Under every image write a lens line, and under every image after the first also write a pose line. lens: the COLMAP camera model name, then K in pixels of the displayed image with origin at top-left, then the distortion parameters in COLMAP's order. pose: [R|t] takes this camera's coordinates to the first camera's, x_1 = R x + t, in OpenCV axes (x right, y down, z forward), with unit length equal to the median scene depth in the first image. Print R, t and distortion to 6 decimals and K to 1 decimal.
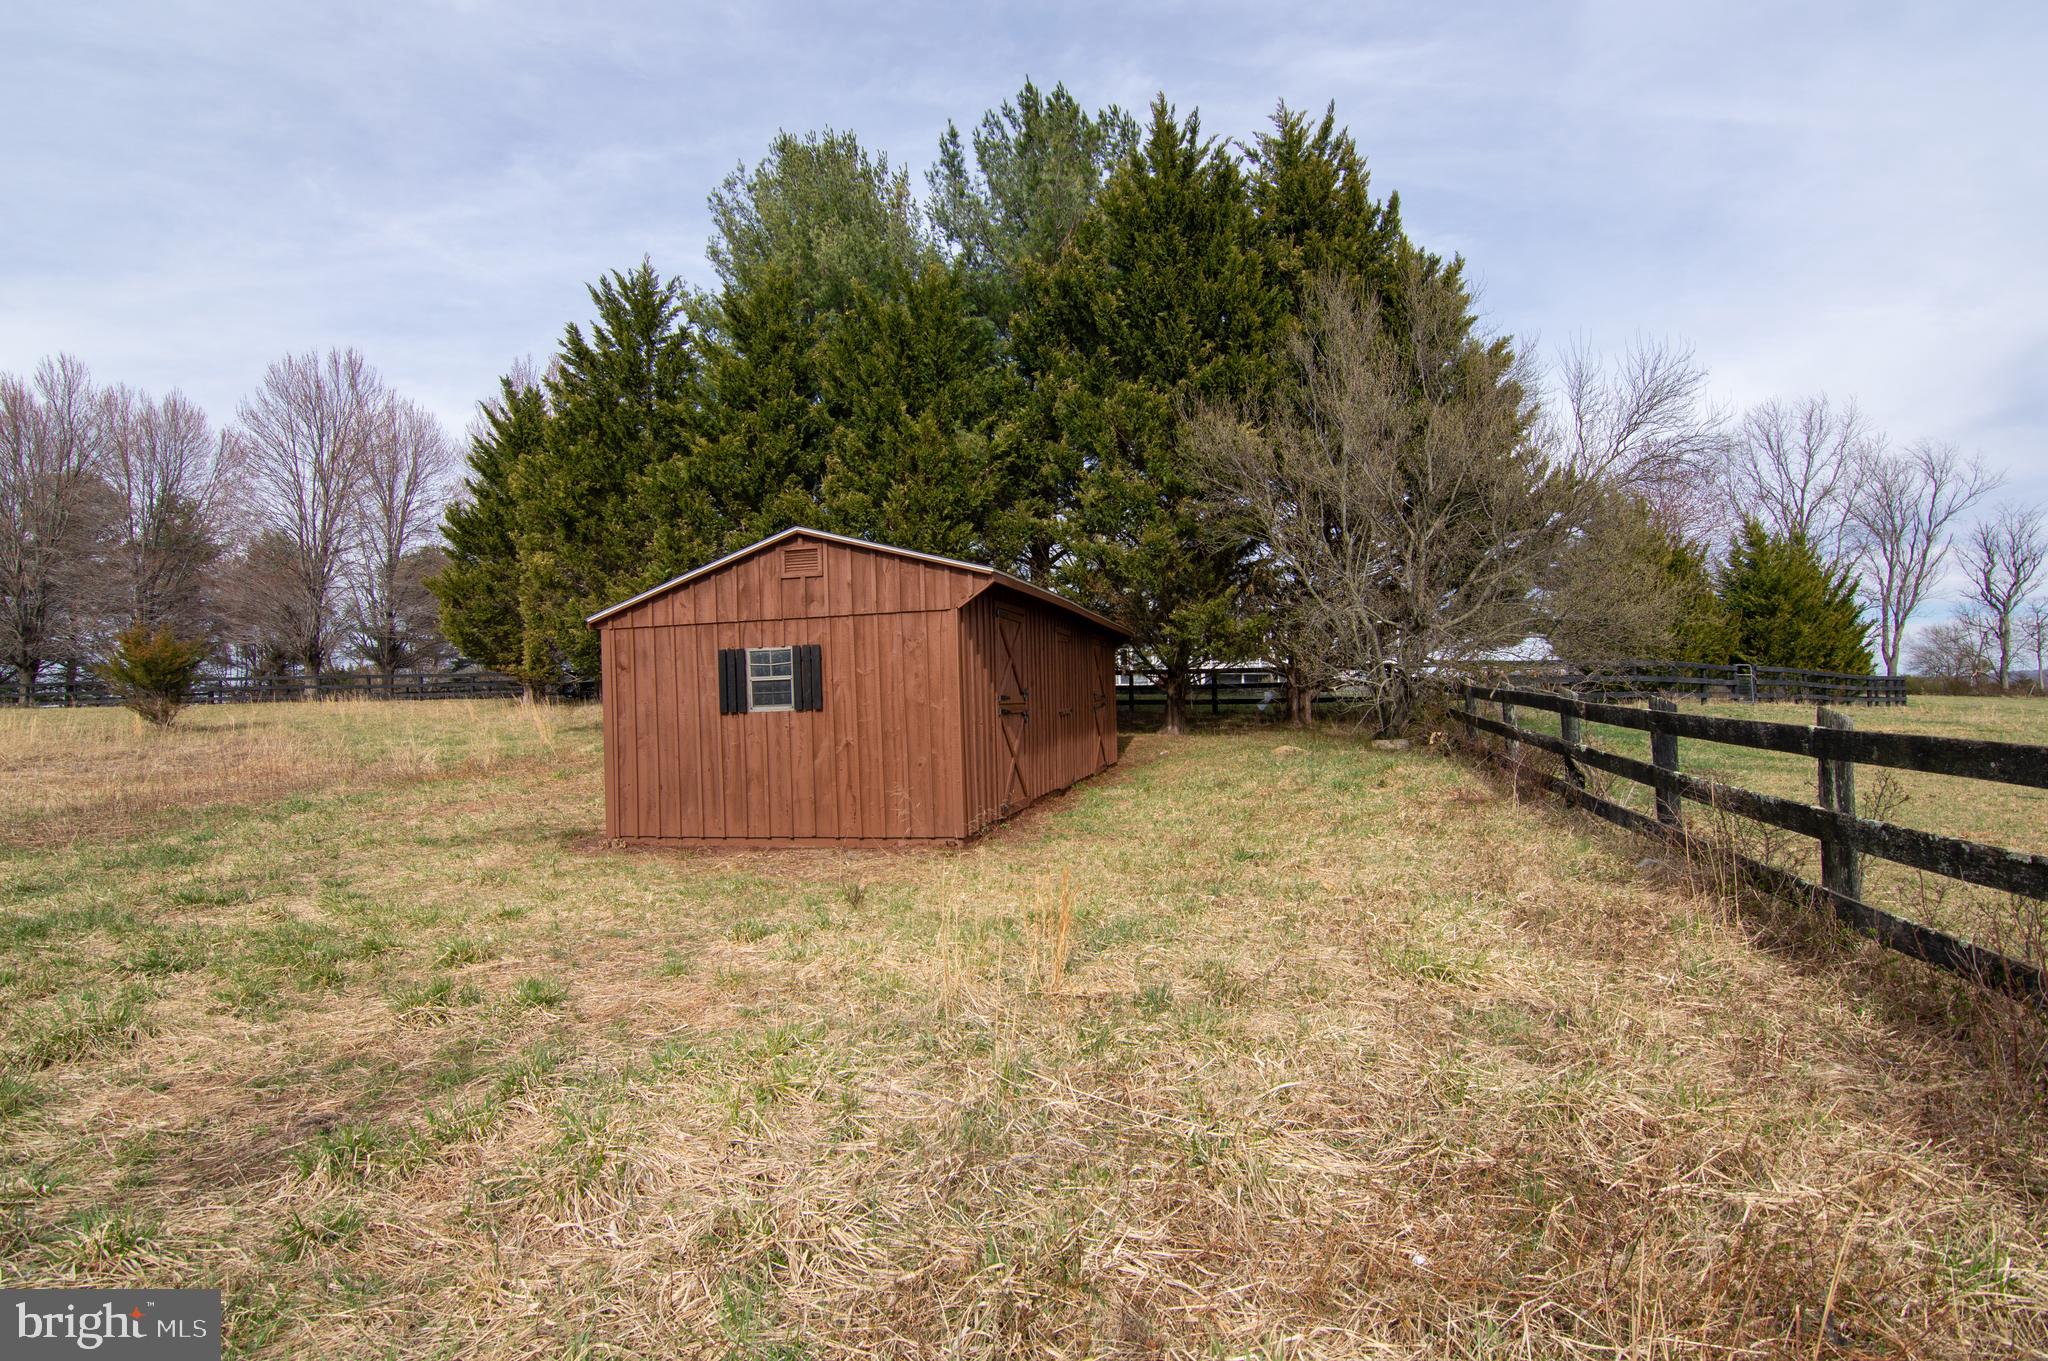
lens RADIAL K [[1012.3, 0, 1013.4], [0, 1012.3, 672.3], [0, 0, 1]] dist [-0.000164, -0.016497]
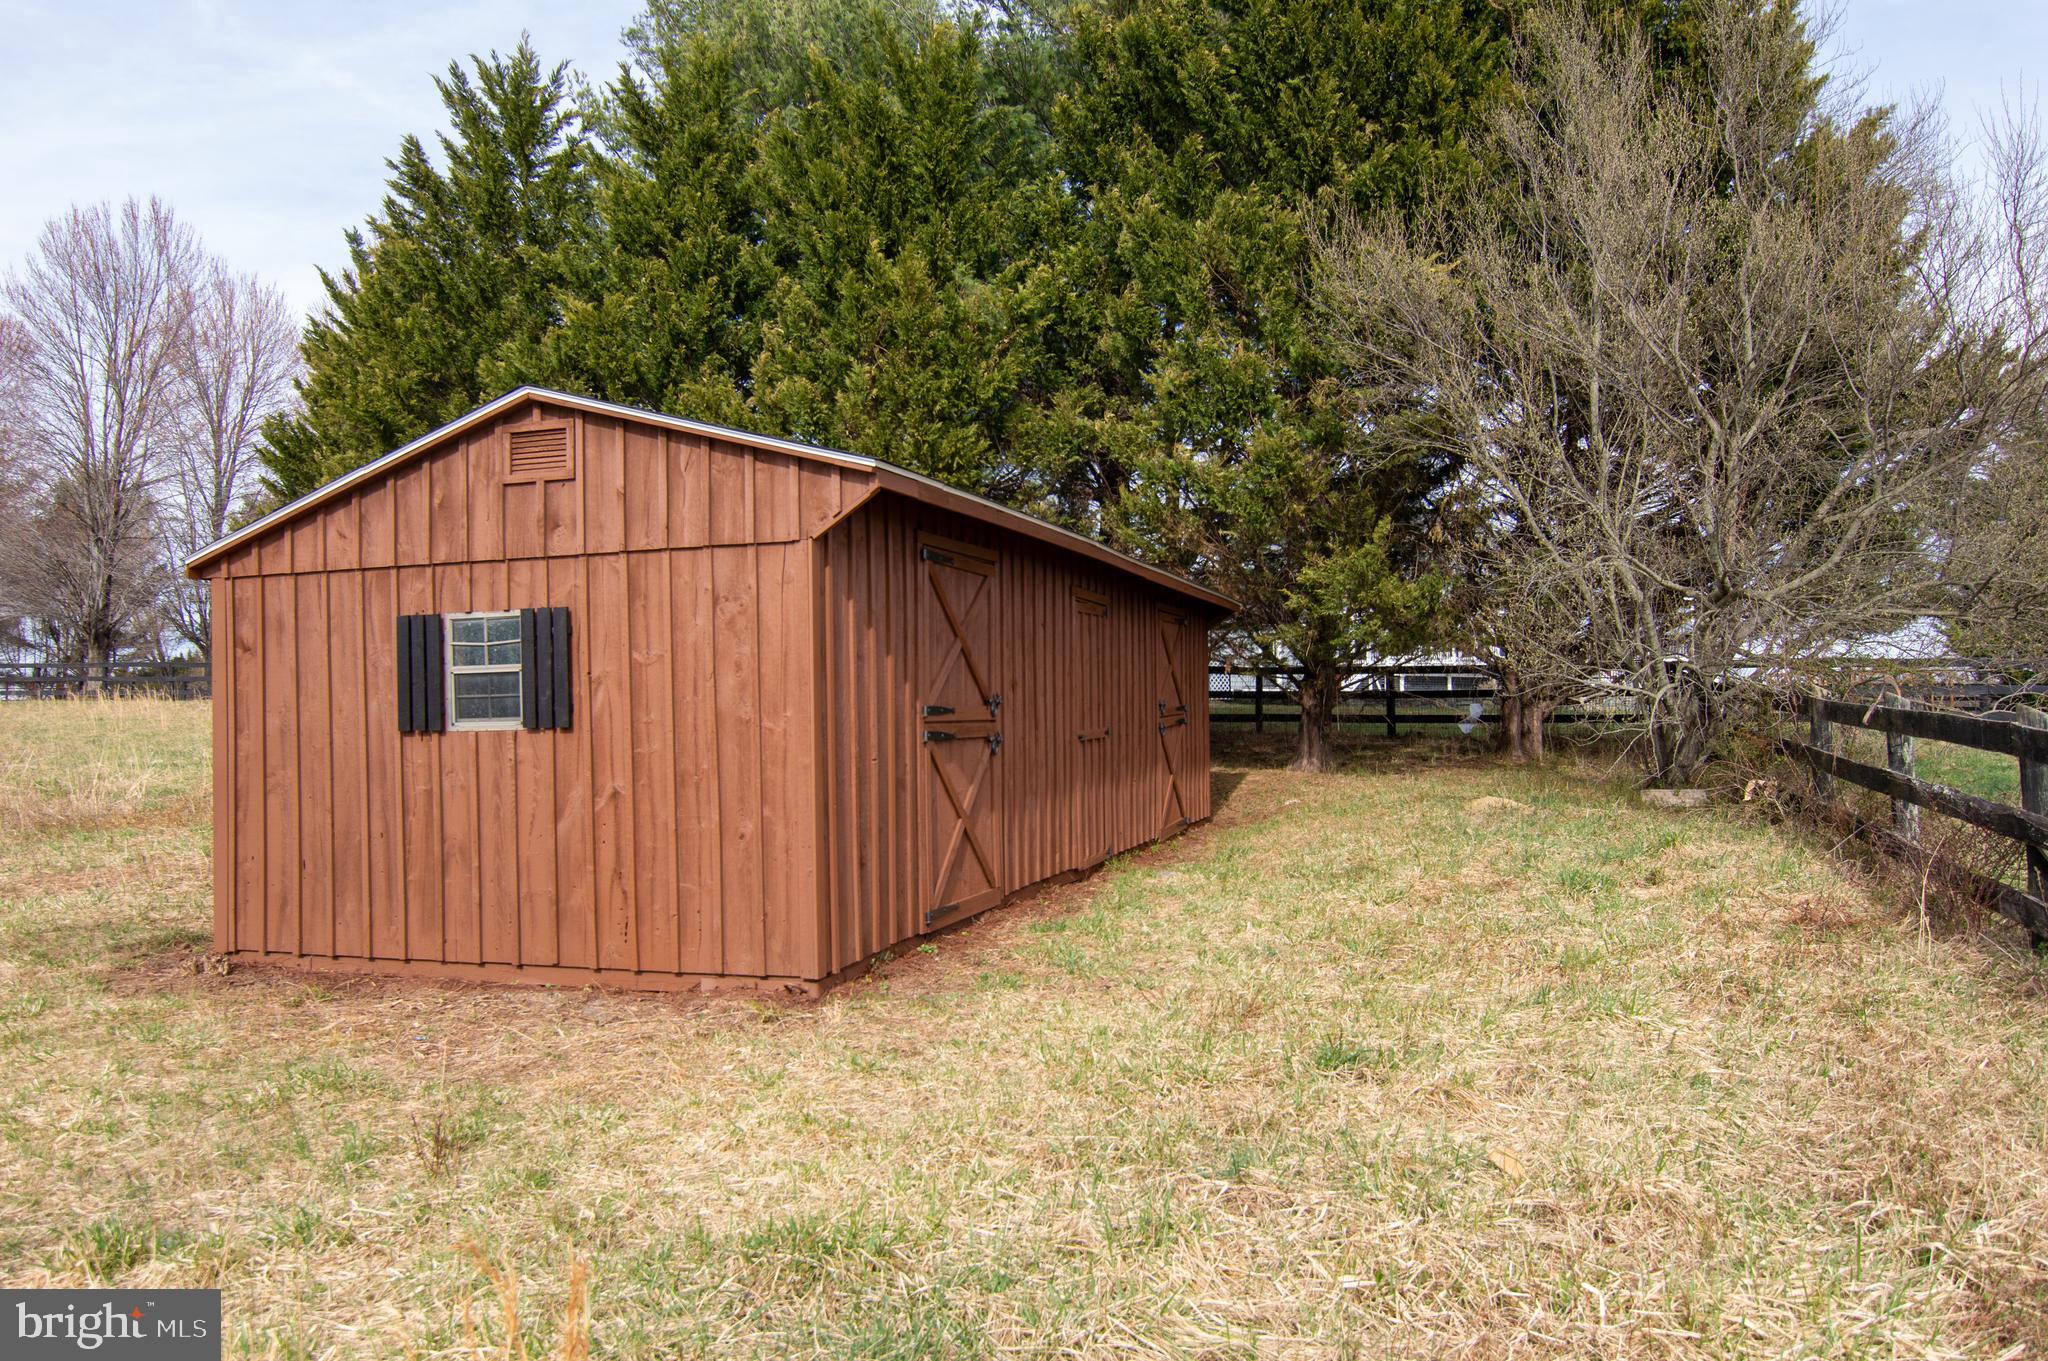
lens RADIAL K [[1417.4, 0, 1024.9], [0, 1417.4, 659.7], [0, 0, 1]] dist [0.023491, -0.046999]
pose [[0.997002, 0.010903, -0.076610, 0.054495], [-0.011480, 0.999909, -0.007091, 0.001520], [0.076525, 0.007949, 0.997036, 0.136349]]
